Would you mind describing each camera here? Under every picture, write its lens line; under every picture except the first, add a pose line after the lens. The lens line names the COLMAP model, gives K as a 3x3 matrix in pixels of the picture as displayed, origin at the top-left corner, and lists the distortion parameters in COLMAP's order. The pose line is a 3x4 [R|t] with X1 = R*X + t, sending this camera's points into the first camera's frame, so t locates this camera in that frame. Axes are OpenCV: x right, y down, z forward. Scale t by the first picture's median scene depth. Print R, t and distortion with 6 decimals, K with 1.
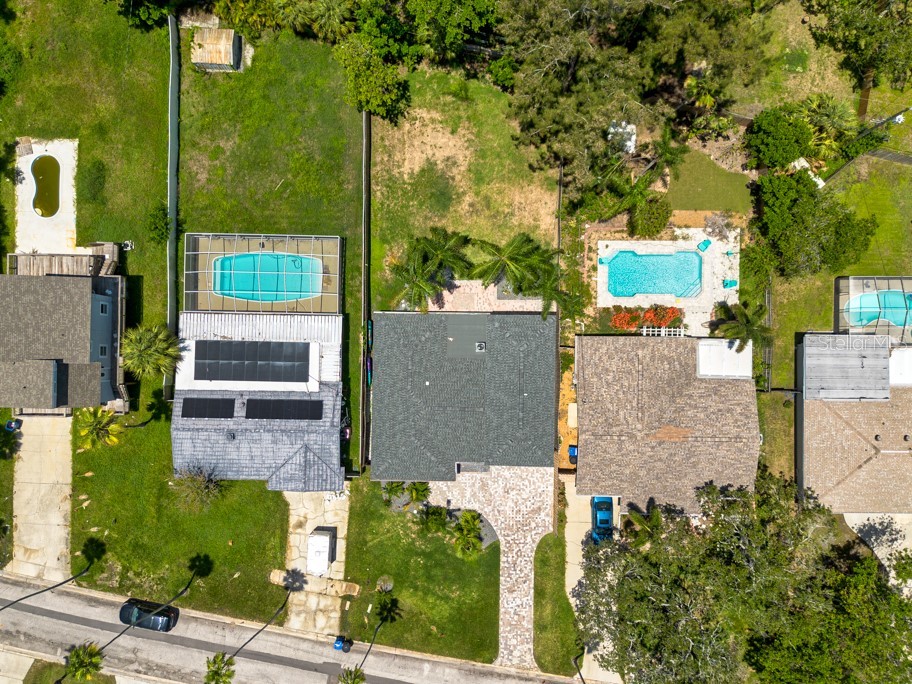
lens RADIAL K [[733.6, 0, 425.3], [0, 733.6, 363.0], [0, 0, 1]] dist [0.058177, -0.083302]
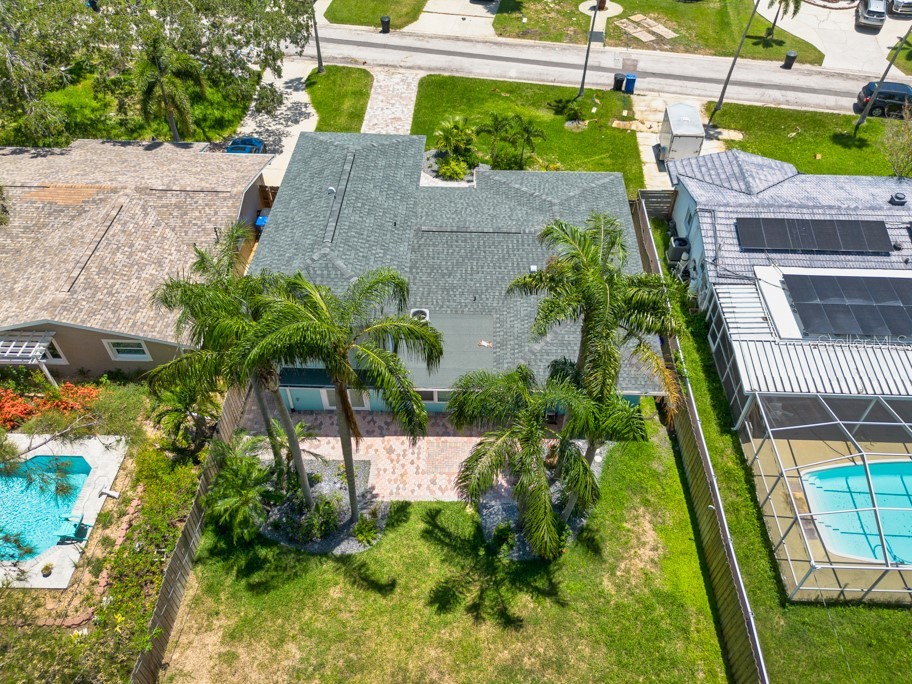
lens RADIAL K [[698.6, 0, 479.7], [0, 698.6, 345.0], [0, 0, 1]] dist [0.027120, -0.002906]
pose [[-0.999938, -0.008989, -0.006507, 0.039260], [0.002024, -0.724279, 0.689504, -0.309572], [-0.010911, 0.689448, 0.724253, 0.664061]]
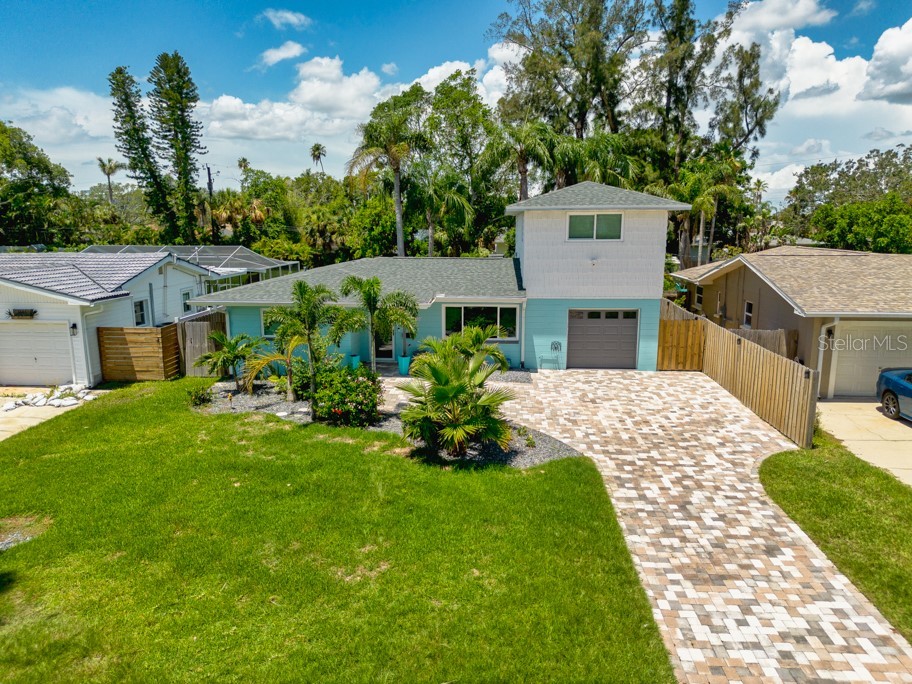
lens RADIAL K [[657.3, 0, 456.0], [0, 657.3, 342.0], [0, 0, 1]] dist [0.040575, -0.040819]
pose [[0.998704, 0.015777, -0.048398, 0.066844], [-0.050416, 0.175201, -0.983241, 0.447931], [-0.007034, 0.984406, 0.175770, 0.924041]]
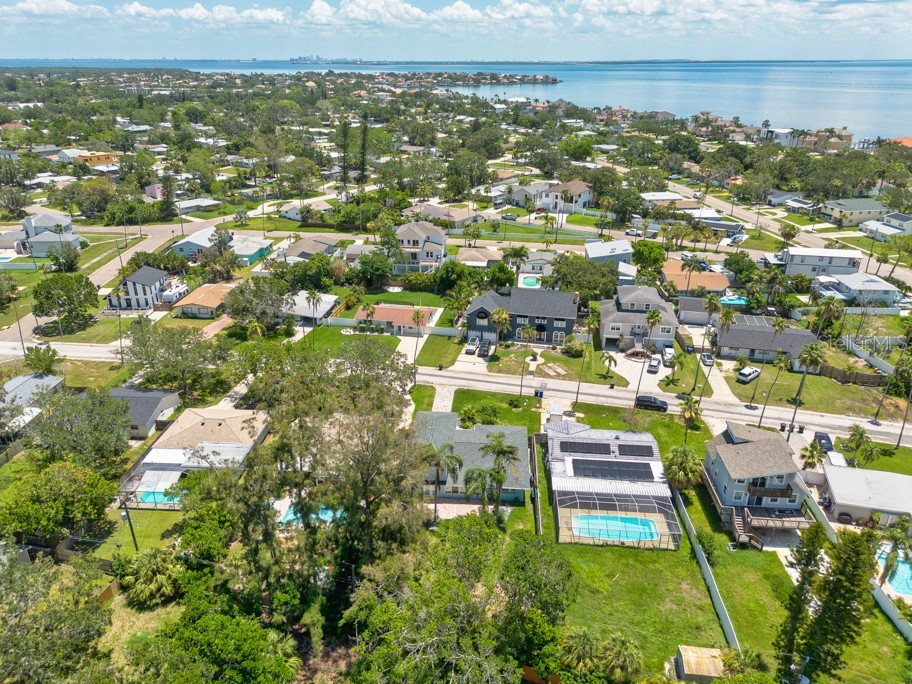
lens RADIAL K [[638.2, 0, 456.0], [0, 638.2, 342.0], [0, 0, 1]] dist [0.047603, -0.002546]
pose [[-0.997993, -0.022583, 0.059156, 0.003628], [0.063254, -0.398337, 0.915055, -1.034320], [0.002899, 0.916961, 0.398967, 0.247021]]
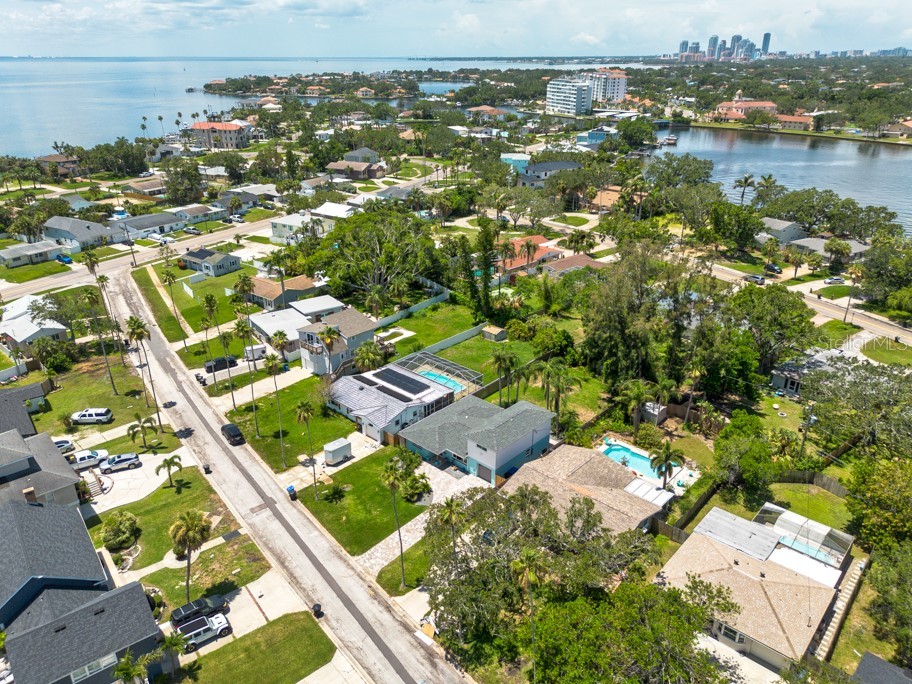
lens RADIAL K [[657.3, 0, 456.0], [0, 657.3, 342.0], [0, 0, 1]] dist [0.040575, -0.040819]
pose [[0.745772, 0.266591, -0.610535, 0.767980], [-0.666192, 0.293728, -0.685501, 0.921305], [-0.003417, 0.917961, 0.396655, 0.270650]]
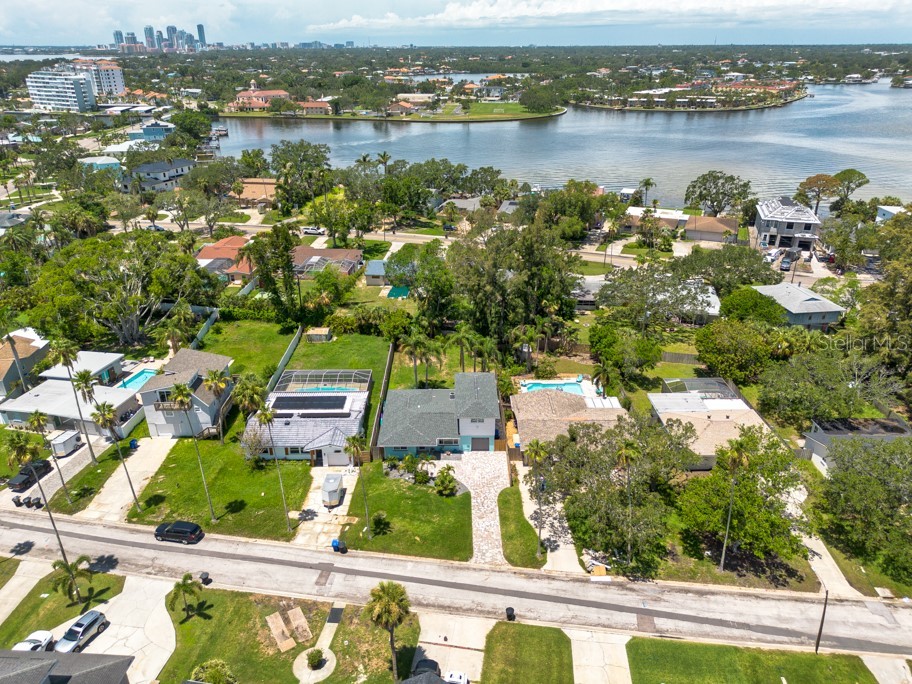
lens RADIAL K [[657.3, 0, 456.0], [0, 657.3, 342.0], [0, 0, 1]] dist [0.040575, -0.040819]
pose [[0.999832, -0.004695, 0.017714, 0.056087], [0.018098, 0.404821, -0.914217, 1.202288], [-0.002879, 0.914384, 0.404838, 0.282527]]
